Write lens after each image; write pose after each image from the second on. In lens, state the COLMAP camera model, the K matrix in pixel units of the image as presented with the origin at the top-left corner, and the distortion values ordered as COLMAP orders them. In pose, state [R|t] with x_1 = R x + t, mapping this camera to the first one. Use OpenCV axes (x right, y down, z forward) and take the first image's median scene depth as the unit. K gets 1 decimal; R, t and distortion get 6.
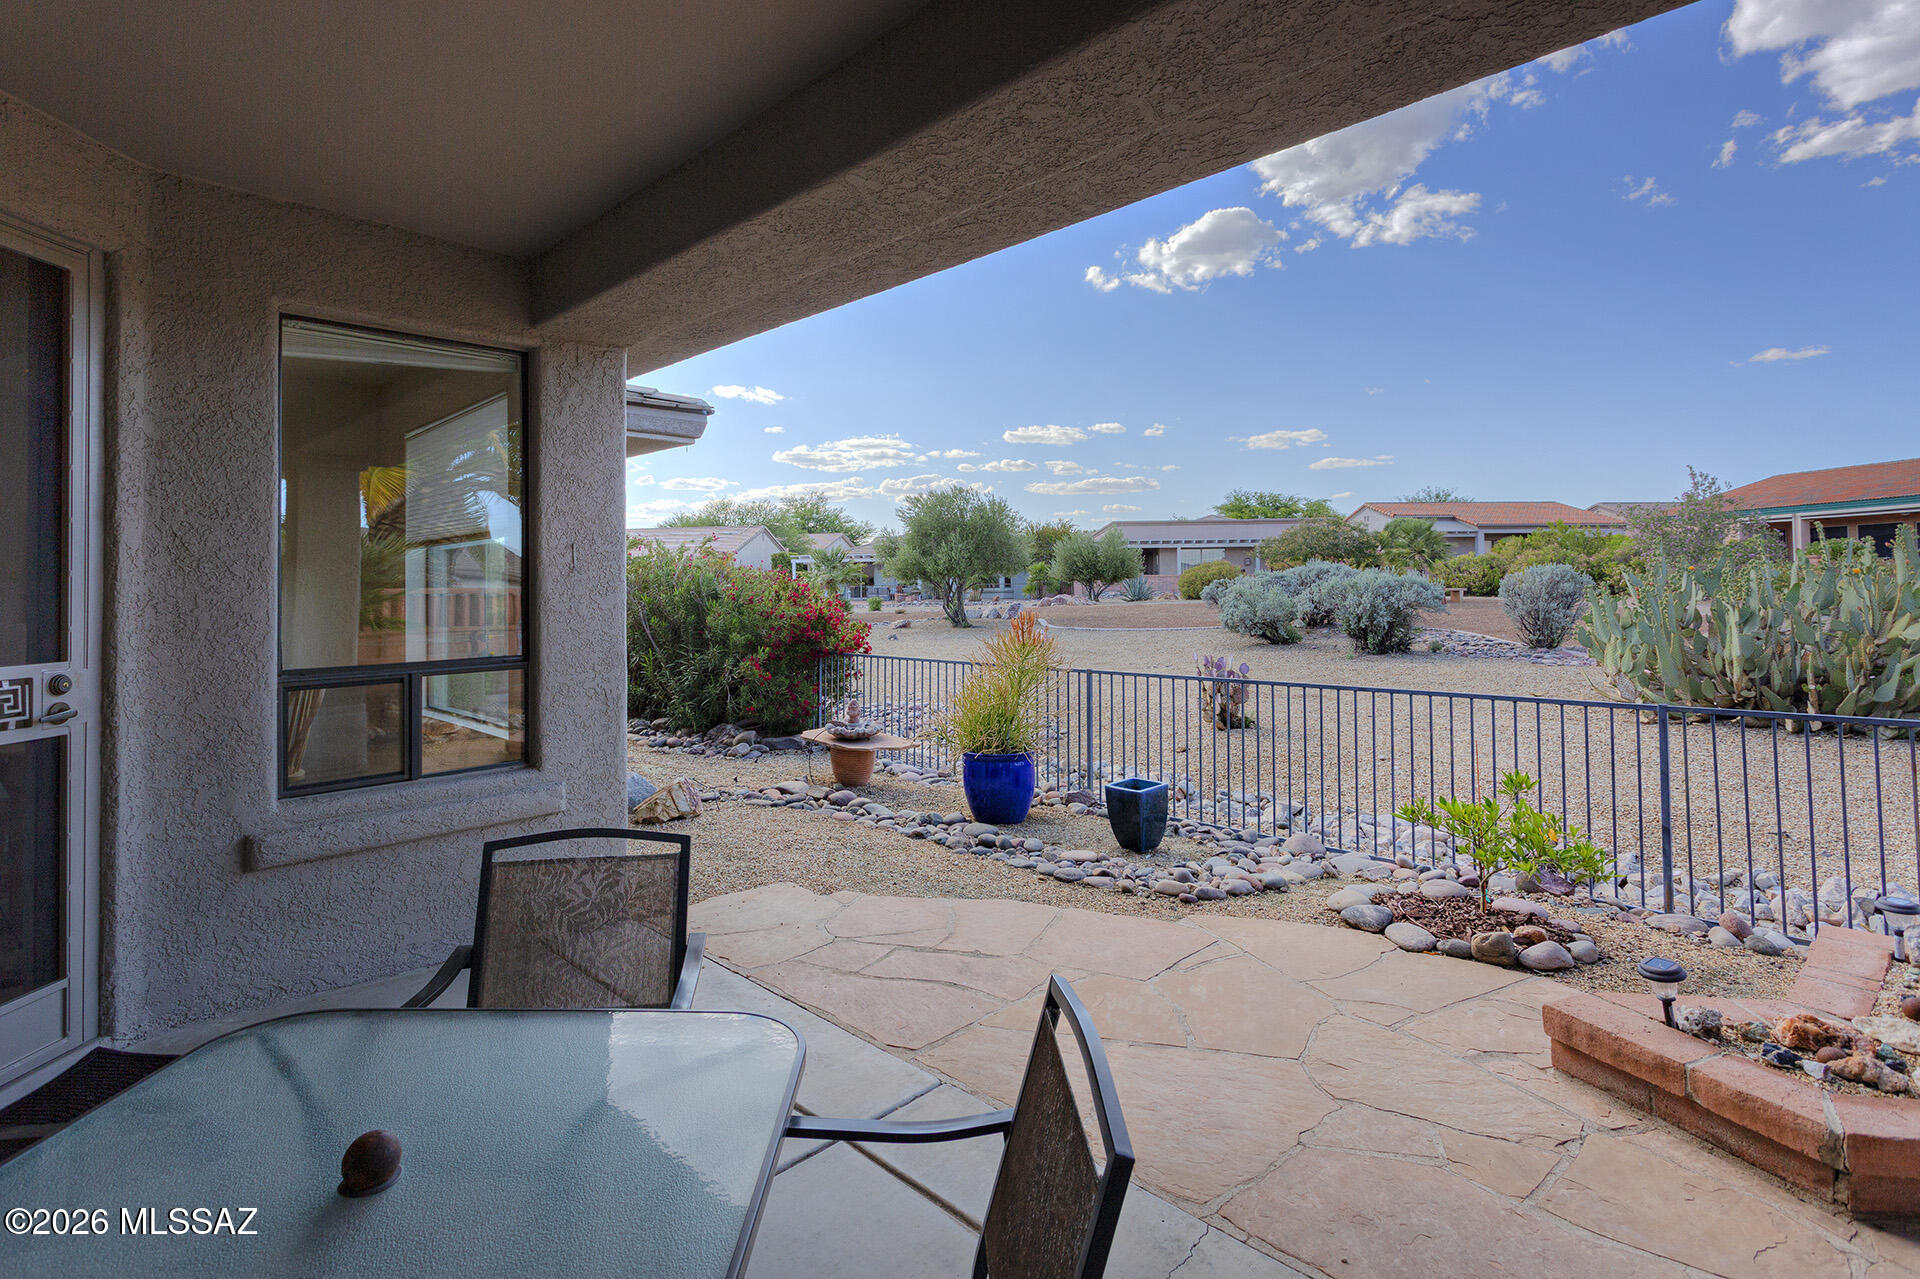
lens RADIAL K [[920.3, 0, 947.4], [0, 920.3, 554.7], [0, 0, 1]] dist [0.006339, 0.002154]
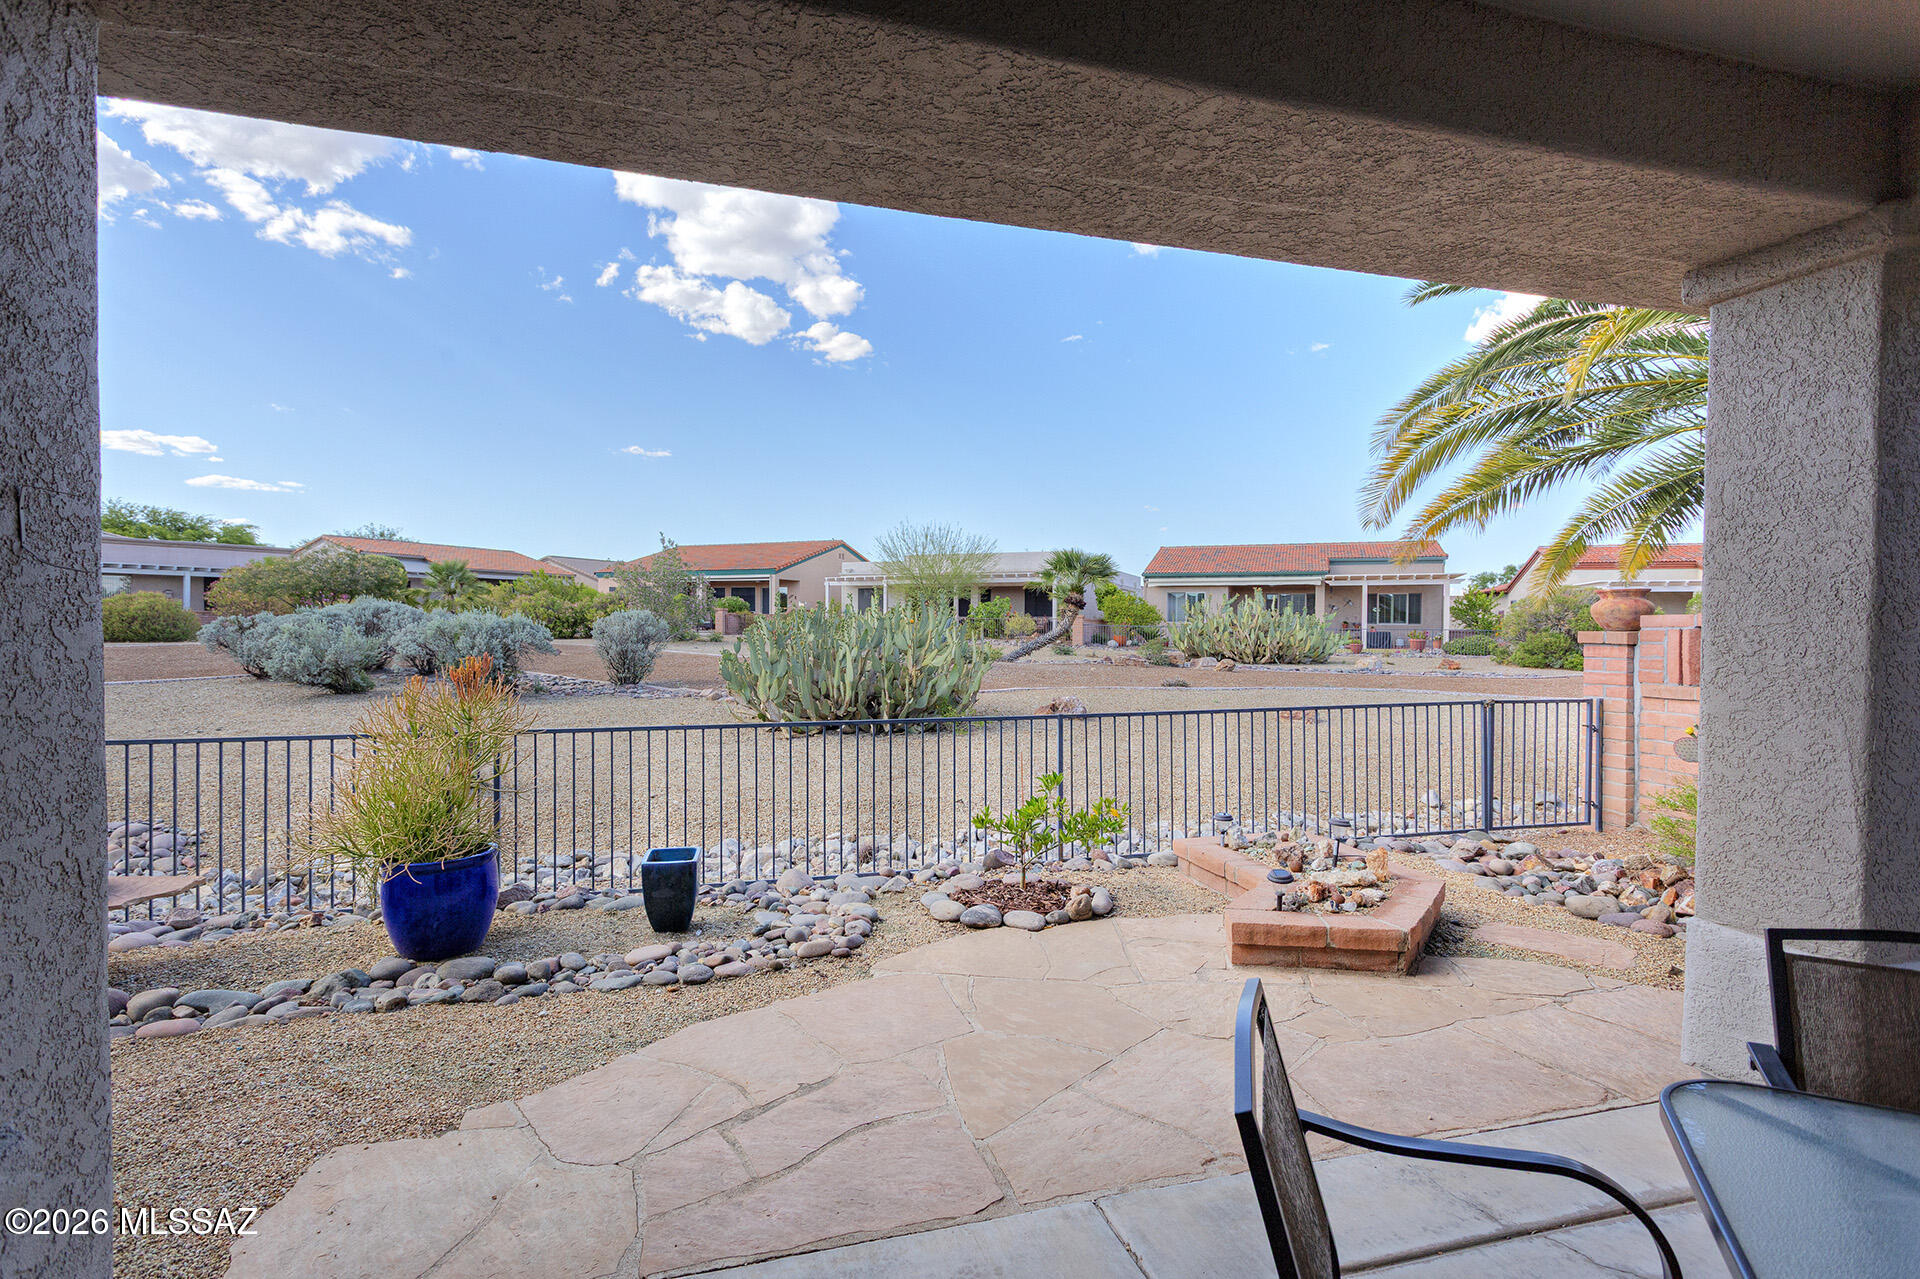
lens RADIAL K [[920.3, 0, 940.5], [0, 920.3, 638.8], [0, 0, 1]] dist [0.006339, 0.002154]
pose [[0.489689, 0.001177, 0.871896, -0.255076], [-0.040479, 0.998952, 0.021386, 0.012337], [-0.870957, -0.045765, 0.489223, 0.226856]]
